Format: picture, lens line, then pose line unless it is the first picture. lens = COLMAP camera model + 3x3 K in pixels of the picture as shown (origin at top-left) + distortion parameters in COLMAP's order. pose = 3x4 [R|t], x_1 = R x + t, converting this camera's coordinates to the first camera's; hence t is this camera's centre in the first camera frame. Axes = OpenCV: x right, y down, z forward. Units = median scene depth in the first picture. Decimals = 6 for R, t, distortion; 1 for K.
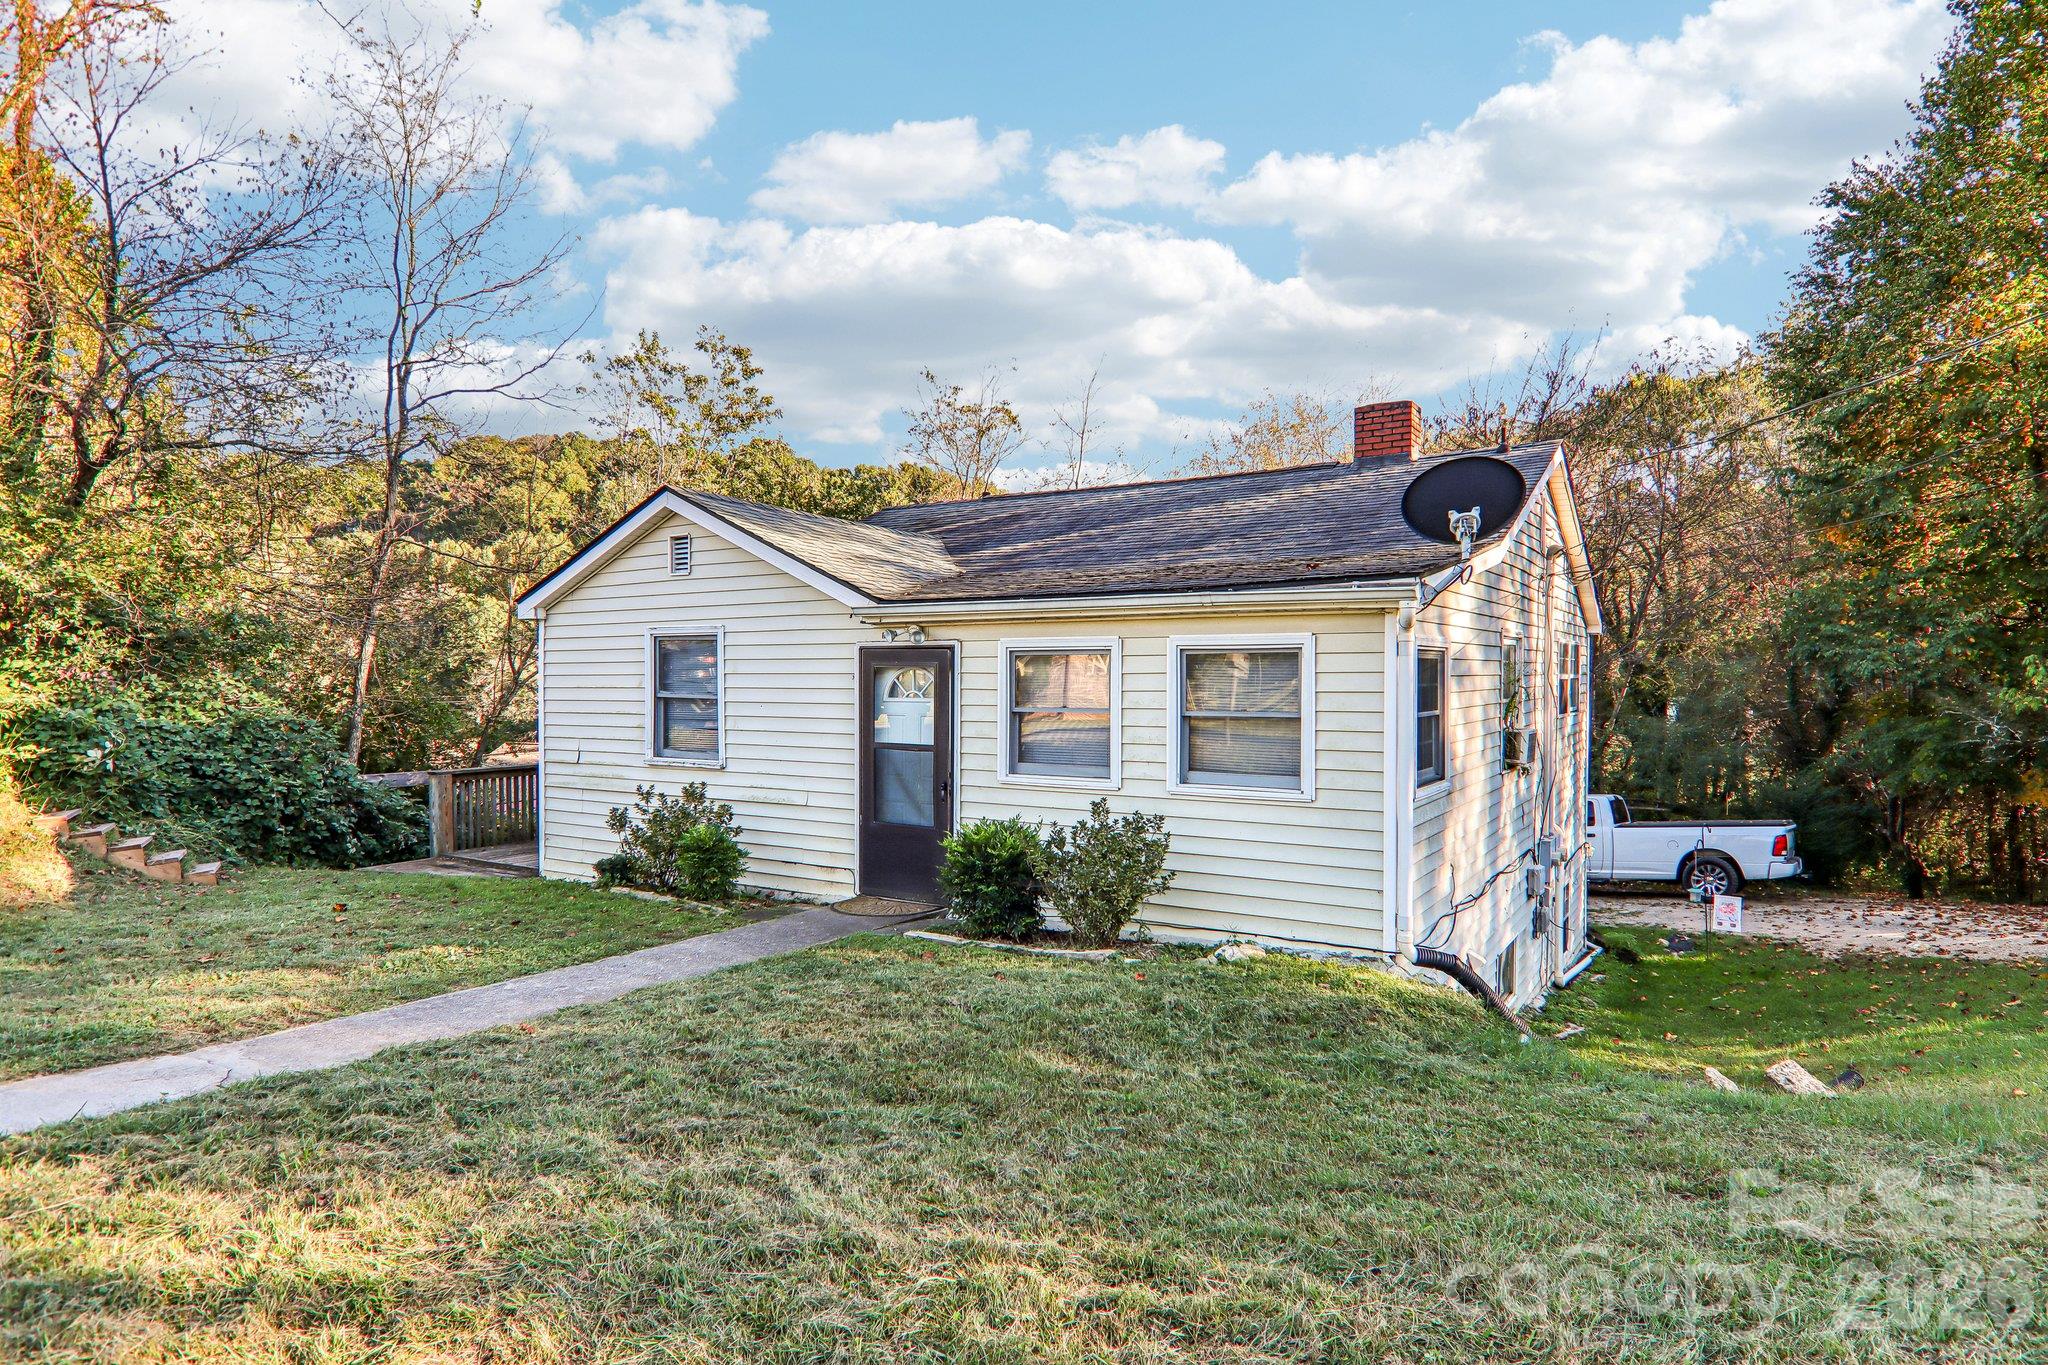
lens RADIAL K [[1126.9, 0, 1035.0], [0, 1126.9, 686.2], [0, 0, 1]] dist [-0.001289, -0.000040]
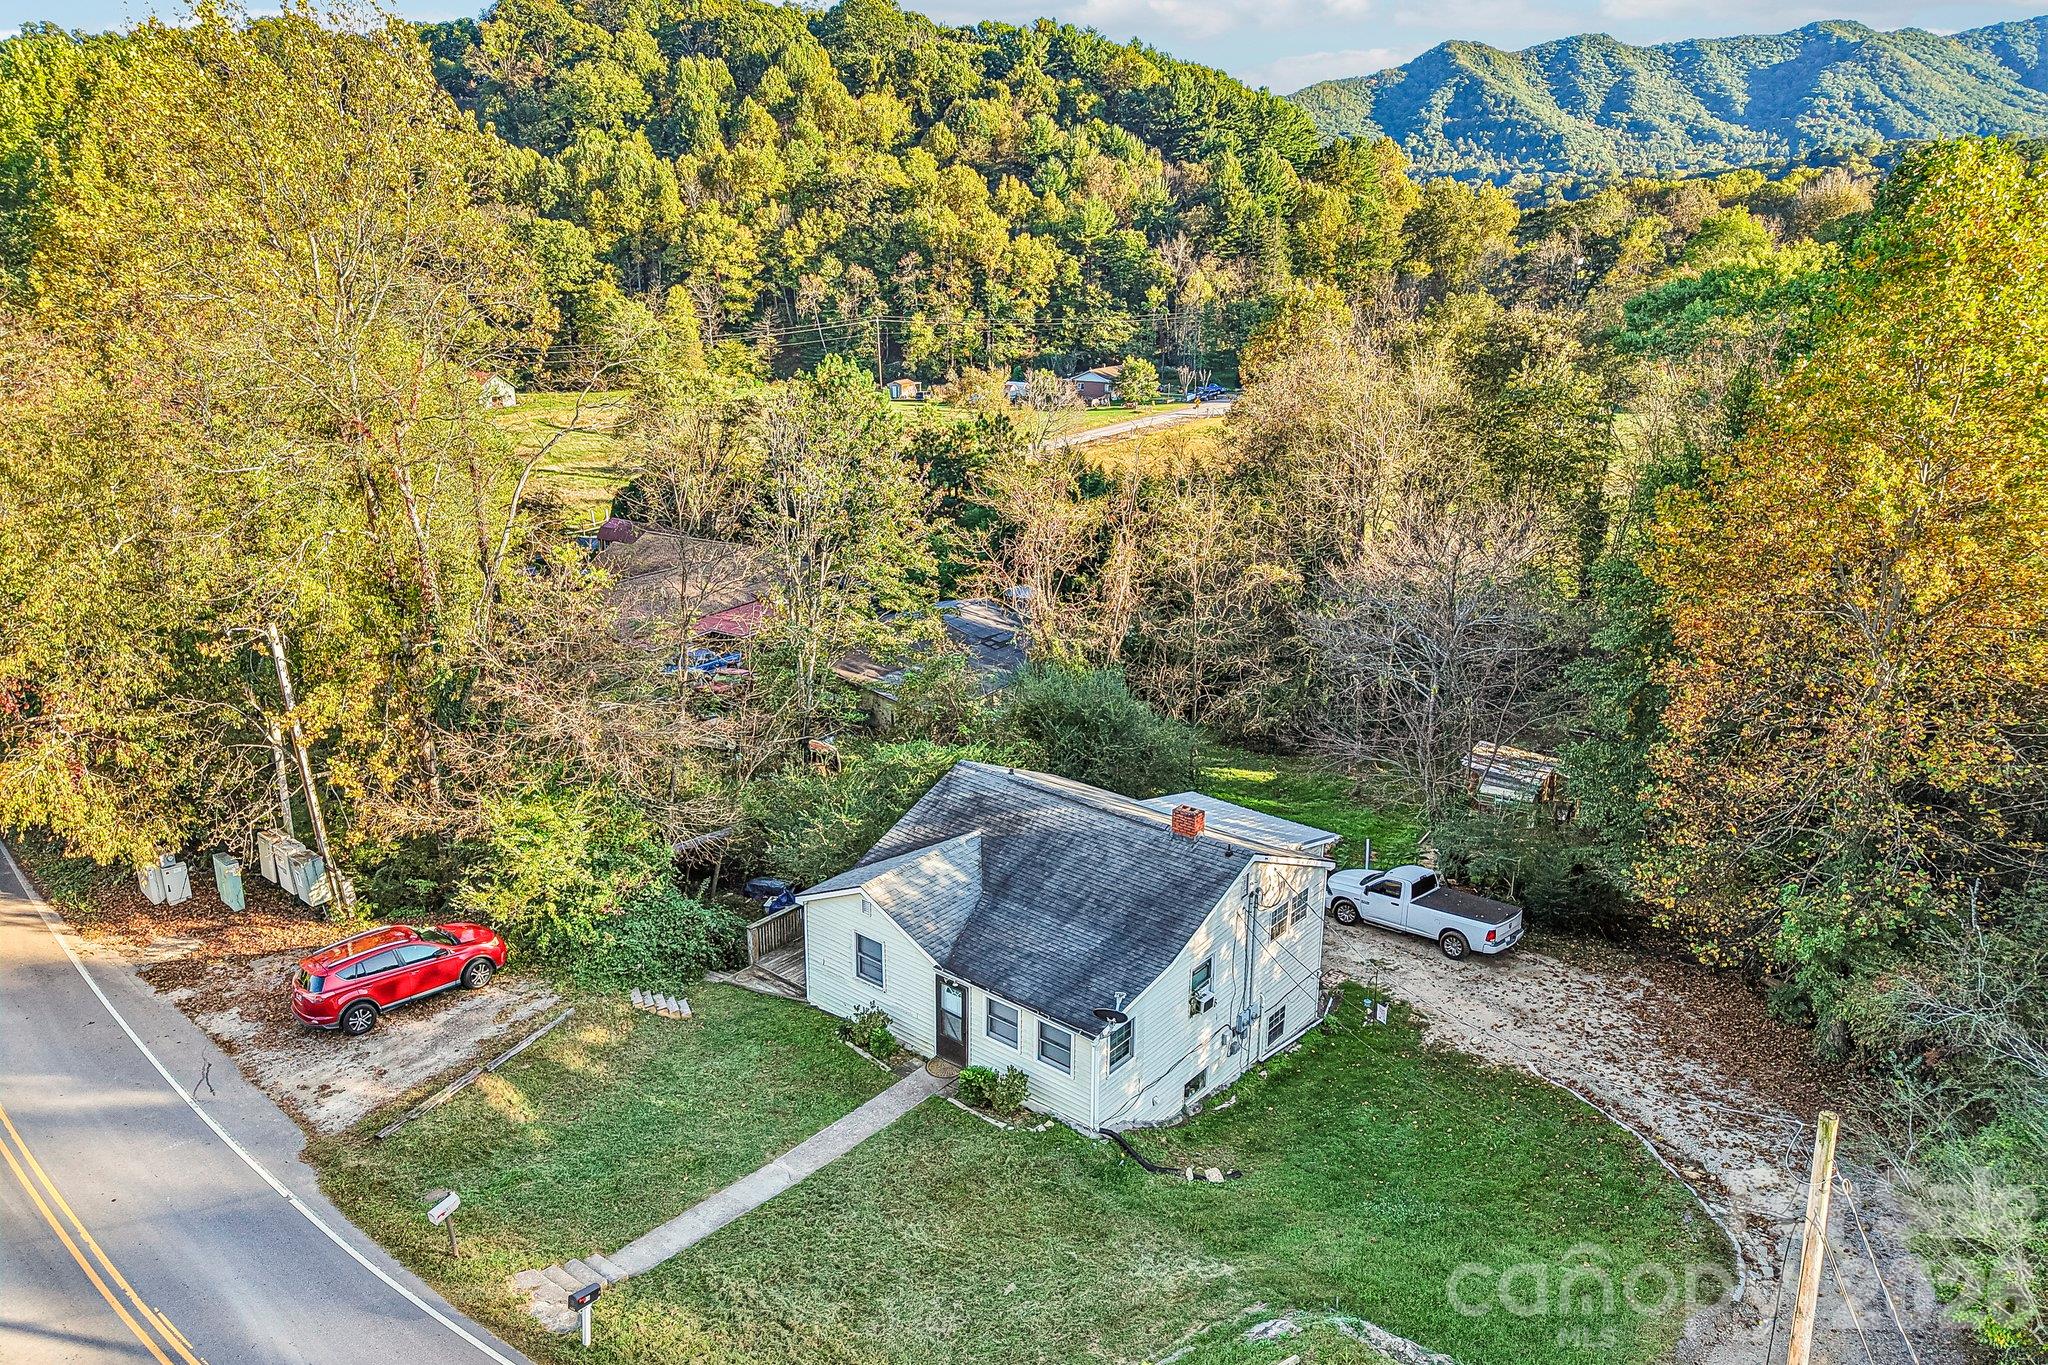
lens RADIAL K [[1410.5, 0, 1030.7], [0, 1410.5, 647.4], [0, 0, 1]] dist [0.015733, -0.007188]
pose [[0.991645, 0.044864, -0.120948, 0.396311], [-0.008551, 0.958375, 0.285386, -1.544882], [0.128717, -0.281967, 0.950751, -1.735152]]
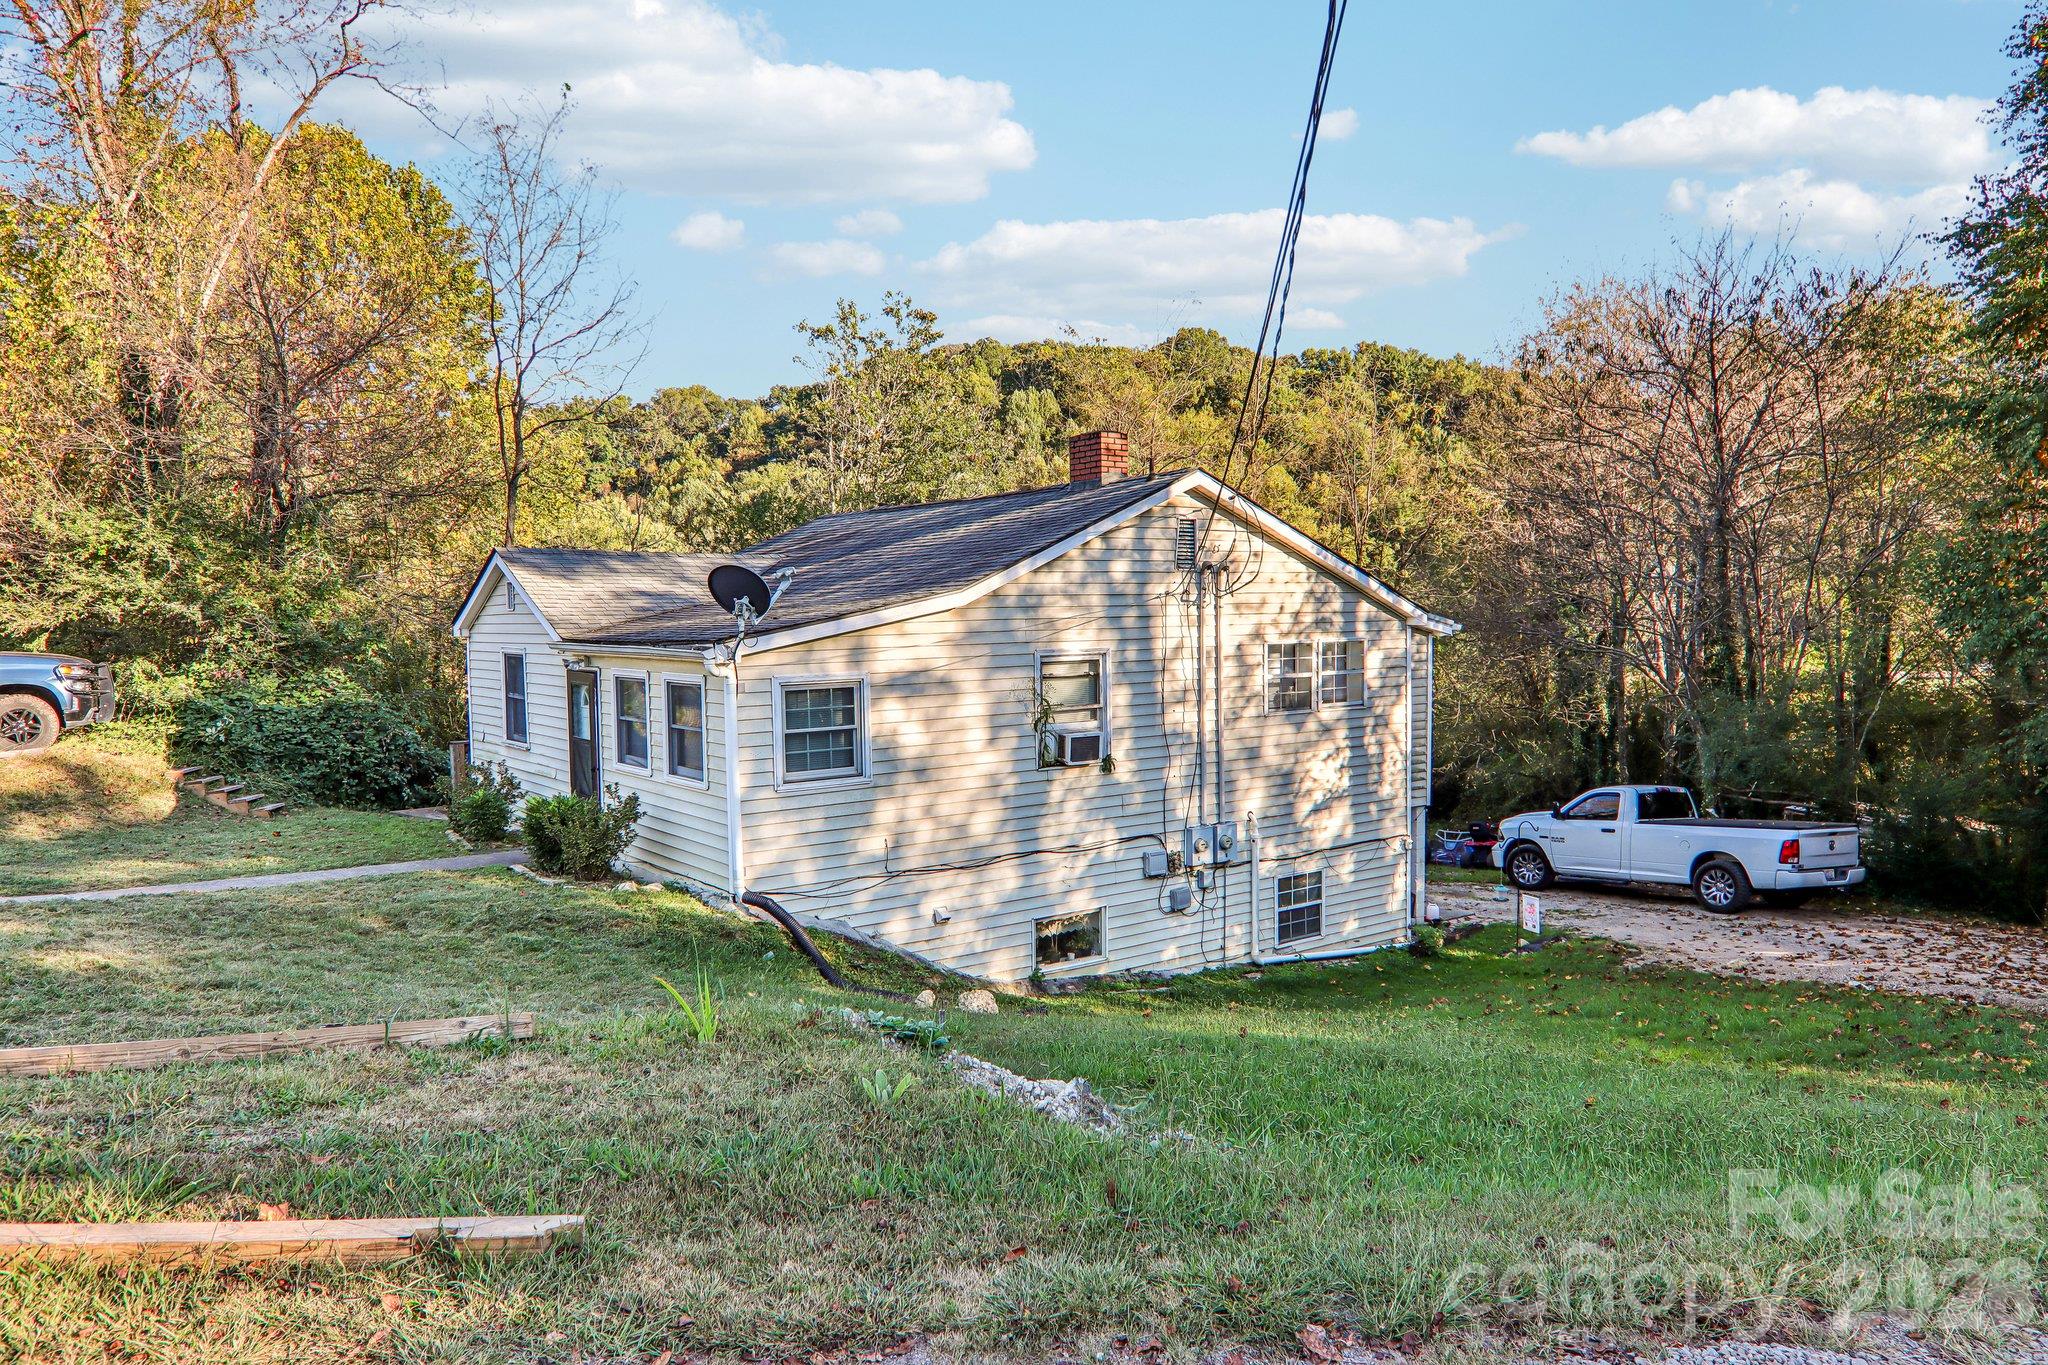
lens RADIAL K [[1397.2, 0, 1060.3], [0, 1397.2, 627.7], [0, 0, 1]] dist [-0.009709, 0.035174]
pose [[0.934960, -0.007415, -0.354675, 0.936567], [0.010340, 0.999926, 0.006352, -0.080616], [0.354602, -0.009606, 0.934968, -0.382277]]
